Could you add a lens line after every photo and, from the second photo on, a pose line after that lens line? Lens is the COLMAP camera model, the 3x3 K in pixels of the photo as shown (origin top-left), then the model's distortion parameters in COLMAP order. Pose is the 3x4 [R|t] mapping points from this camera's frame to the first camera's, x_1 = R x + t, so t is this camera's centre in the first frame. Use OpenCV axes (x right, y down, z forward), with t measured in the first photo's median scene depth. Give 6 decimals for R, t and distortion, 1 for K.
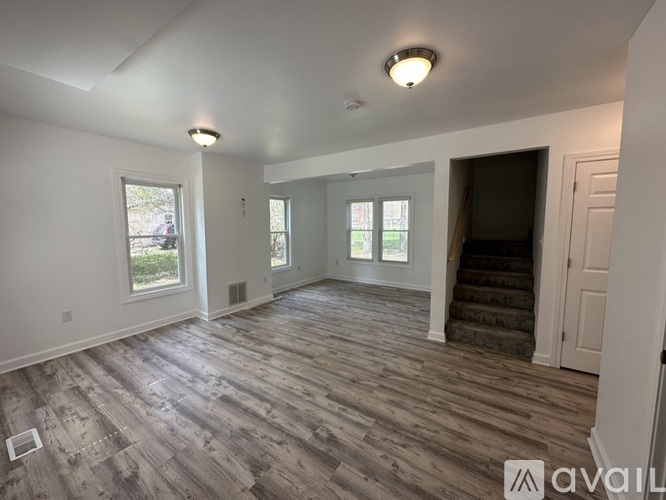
lens RADIAL K [[263.5, 0, 330.7], [0, 263.5, 251.8], [0, 0, 1]] dist [-0.001123, -0.000085]
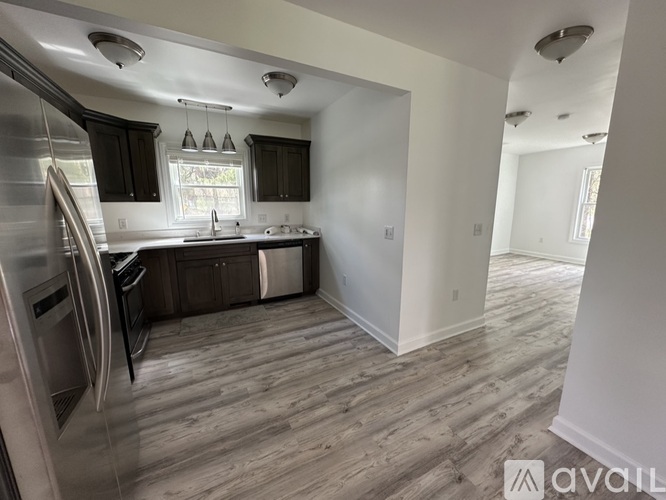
lens RADIAL K [[263.5, 0, 333.9], [0, 263.5, 251.1], [0, 0, 1]] dist [-0.001123, -0.000085]
pose [[-0.481370, 0.161837, -0.861448, 2.254946], [-0.079577, 0.970679, 0.226825, -0.029932], [0.872898, 0.177738, -0.454377, 0.679069]]
